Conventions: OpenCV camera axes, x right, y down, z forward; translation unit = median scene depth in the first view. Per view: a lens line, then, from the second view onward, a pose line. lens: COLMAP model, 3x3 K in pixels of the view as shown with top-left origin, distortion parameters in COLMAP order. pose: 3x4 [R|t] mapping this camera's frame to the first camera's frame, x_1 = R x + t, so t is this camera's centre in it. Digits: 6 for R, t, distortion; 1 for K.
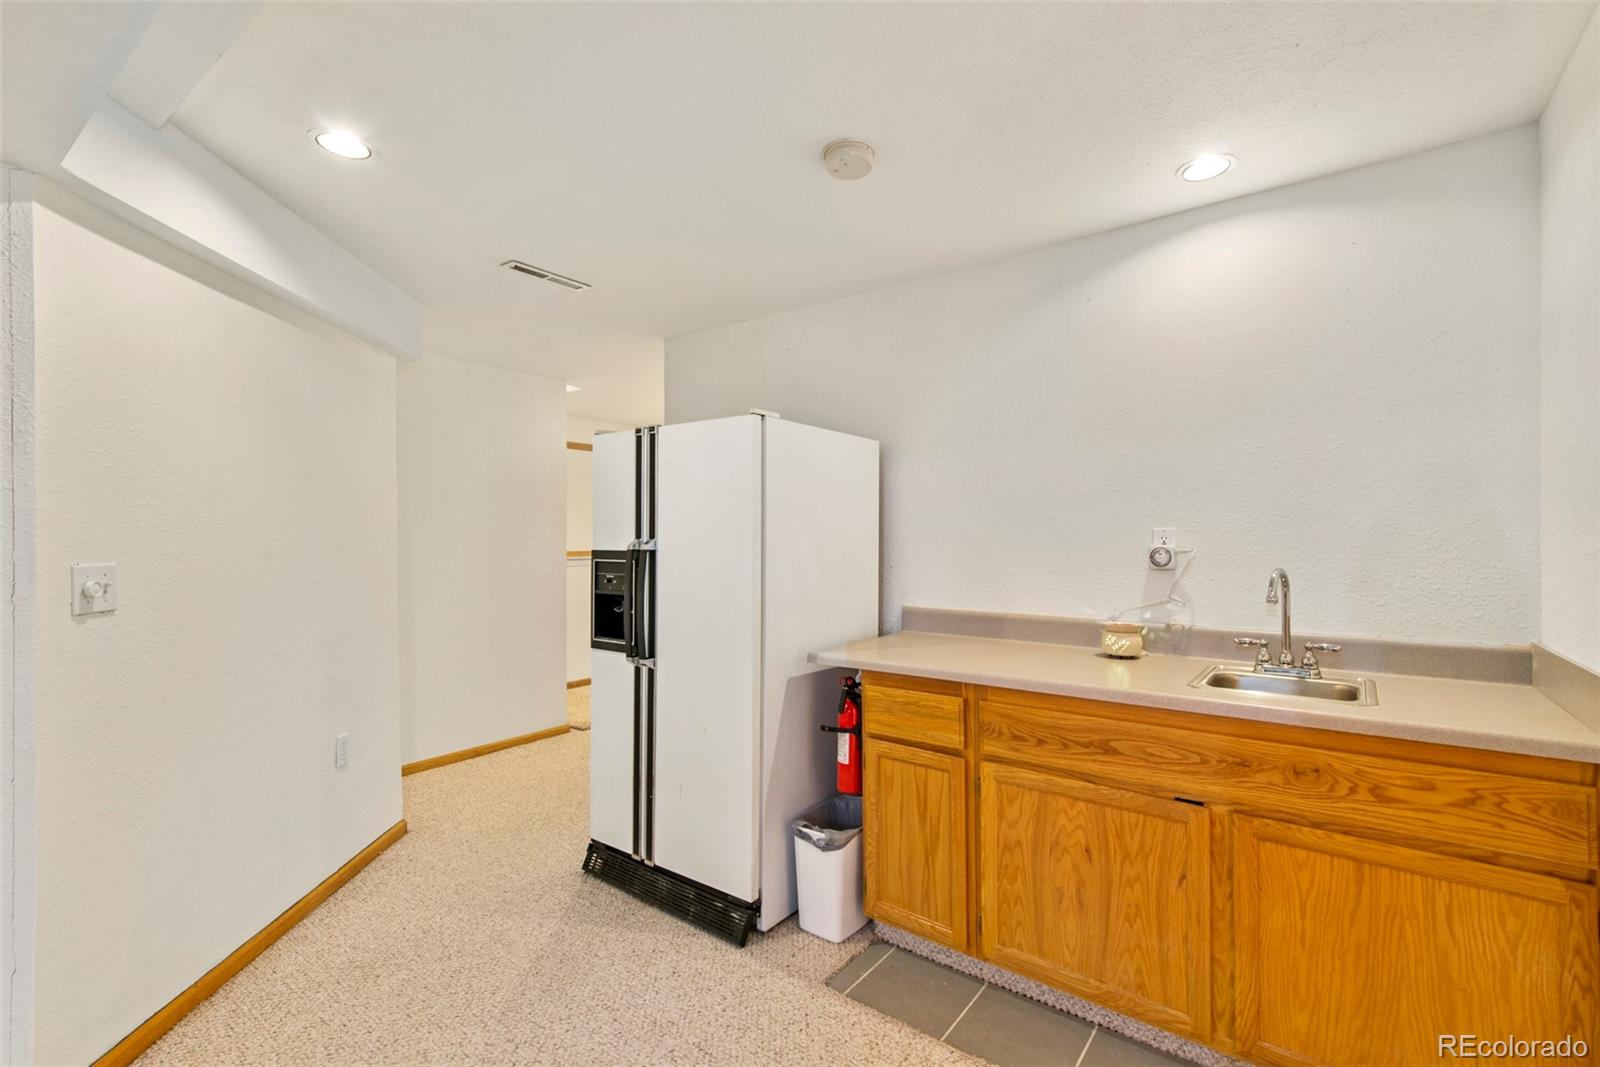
lens RADIAL K [[708.3, 0, 799.3], [0, 708.3, 532.3], [0, 0, 1]] dist [0.005271, -0.002534]
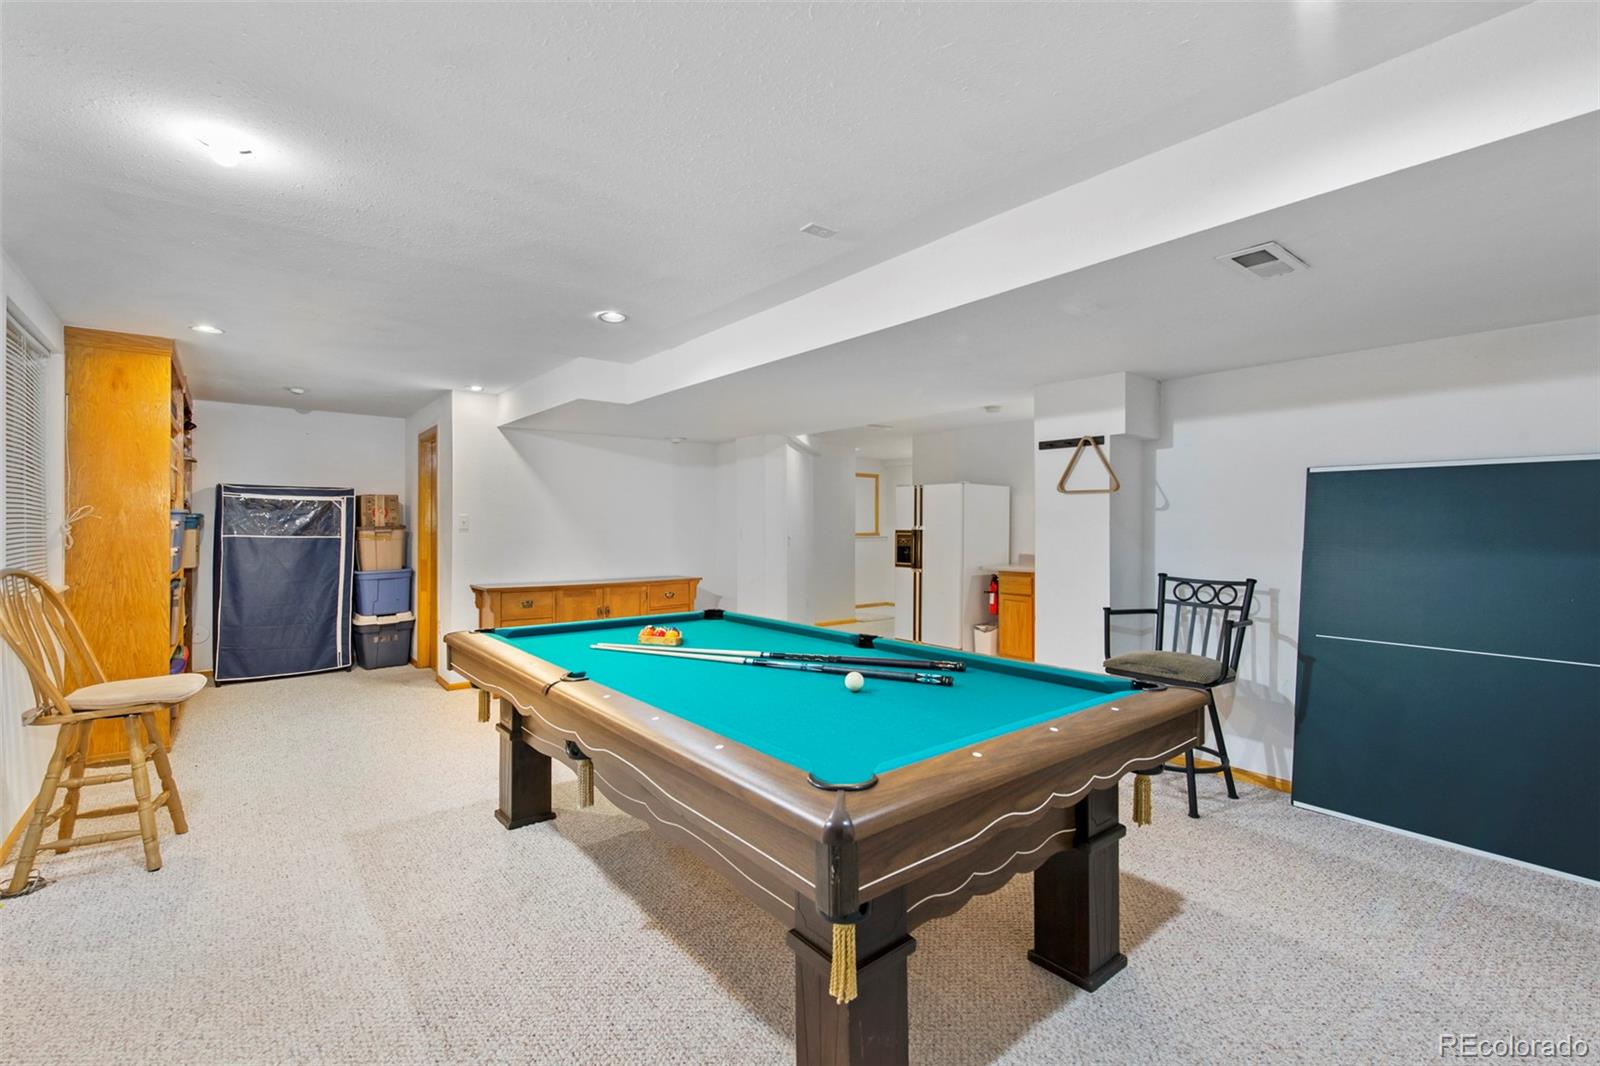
lens RADIAL K [[708.3, 0, 792.0], [0, 708.3, 527.2], [0, 0, 1]] dist [0.005271, -0.002534]
pose [[0.967780, 0.001389, -0.251792, 0.001552], [-0.000664, 0.999995, 0.002964, 0.007120], [0.251795, -0.002701, 0.967777, -1.823464]]
